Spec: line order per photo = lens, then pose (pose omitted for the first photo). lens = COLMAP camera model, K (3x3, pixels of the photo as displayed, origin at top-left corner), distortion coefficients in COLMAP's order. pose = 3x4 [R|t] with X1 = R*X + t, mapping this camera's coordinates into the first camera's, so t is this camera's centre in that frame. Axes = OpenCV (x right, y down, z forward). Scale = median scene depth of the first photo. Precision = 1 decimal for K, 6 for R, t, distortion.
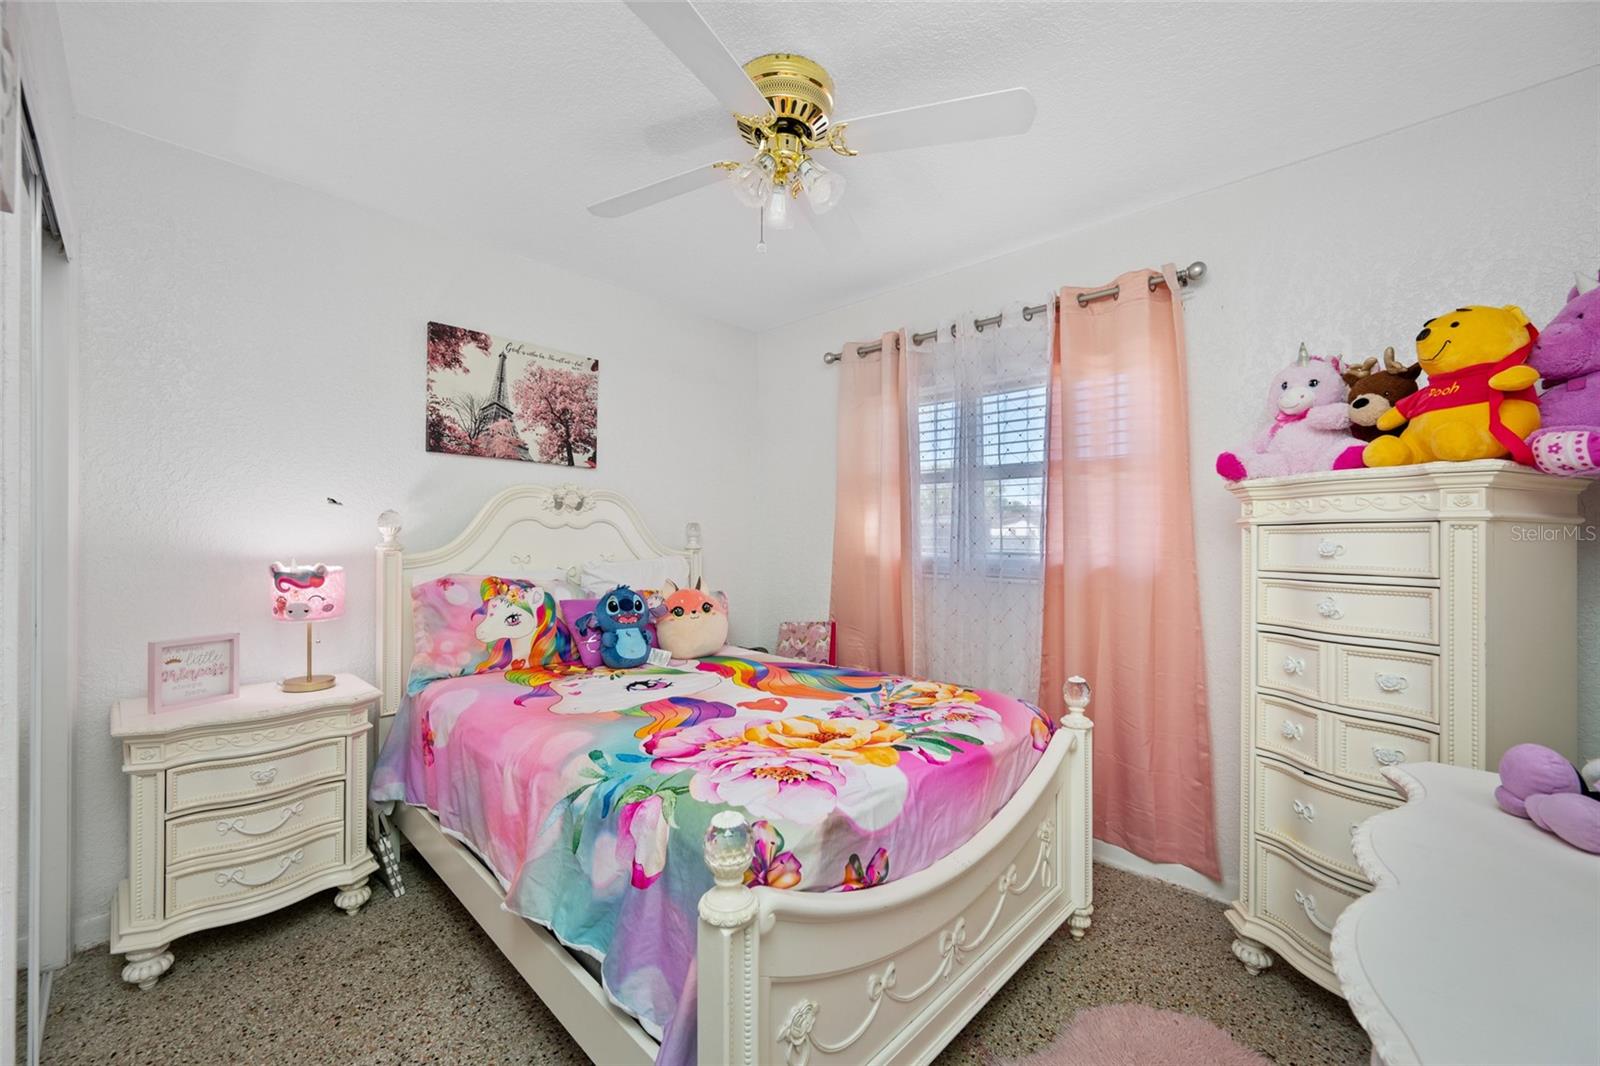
lens RADIAL K [[640.9, 0, 804.6], [0, 640.9, 535.1], [0, 0, 1]] dist [0.000904, -0.000172]
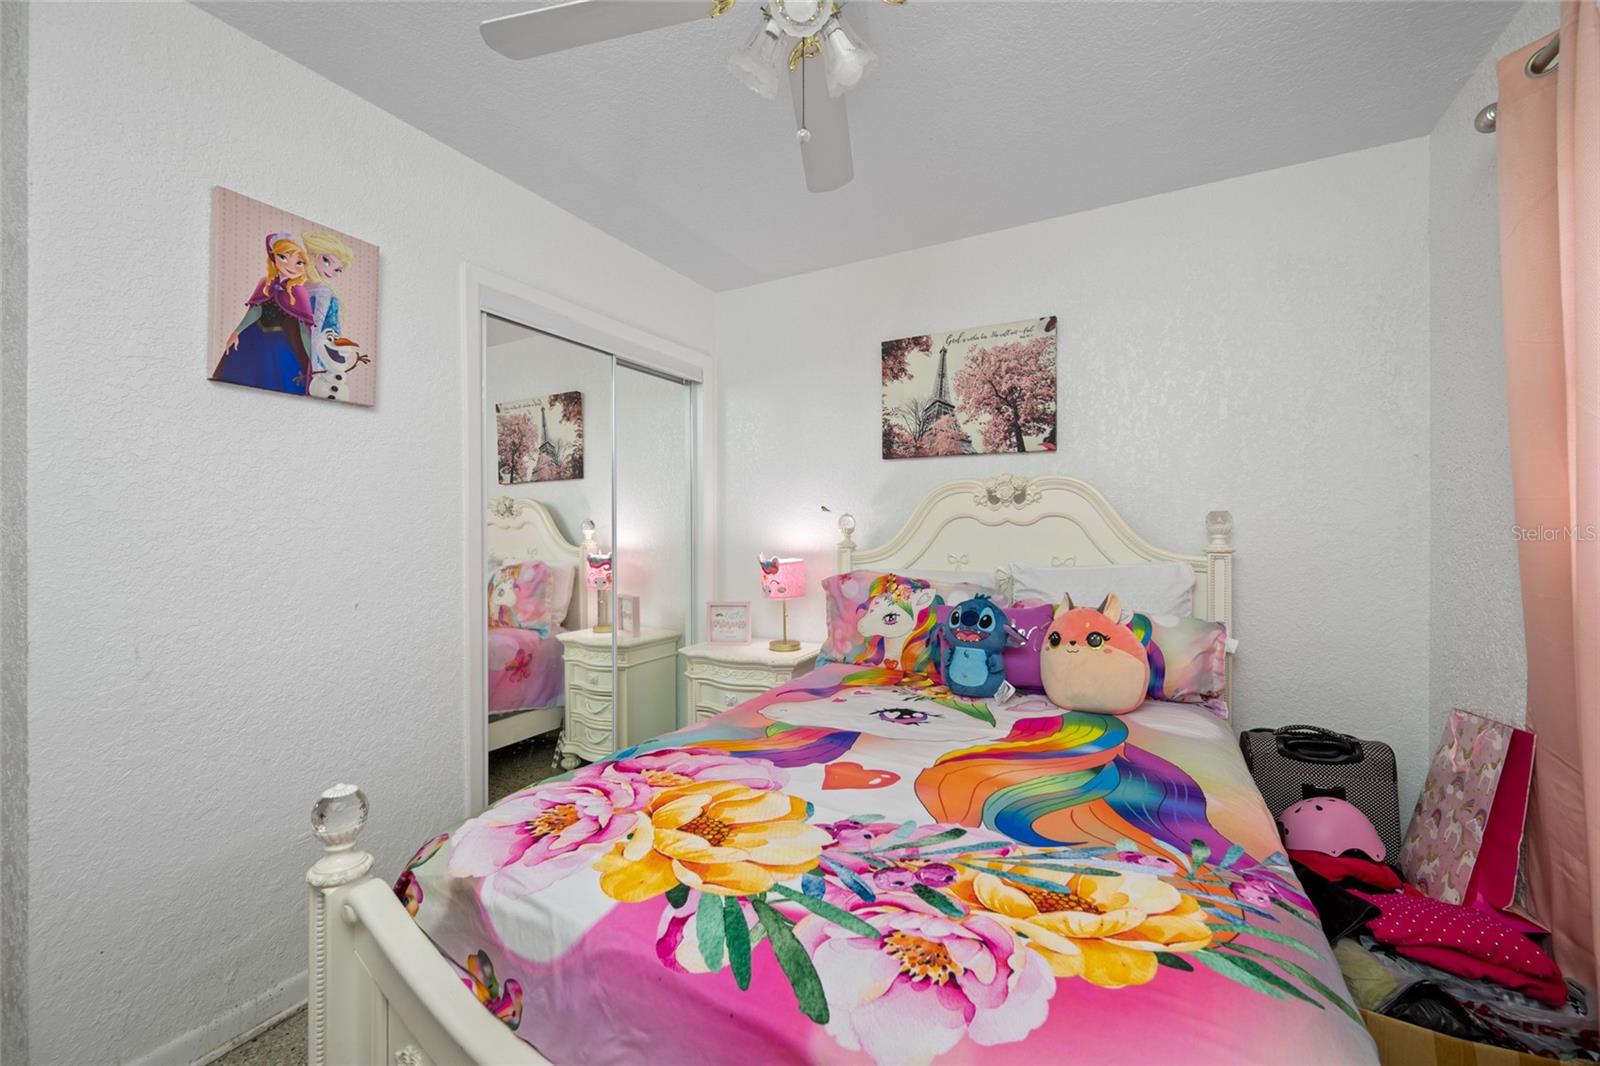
lens RADIAL K [[640.9, 0, 804.6], [0, 640.9, 535.1], [0, 0, 1]] dist [0.000904, -0.000172]
pose [[0.249473, -0.006679, -0.968359, 0.452316], [0.010080, 0.999940, -0.004300, 0.004311], [0.968329, -0.008689, 0.249525, 0.585086]]
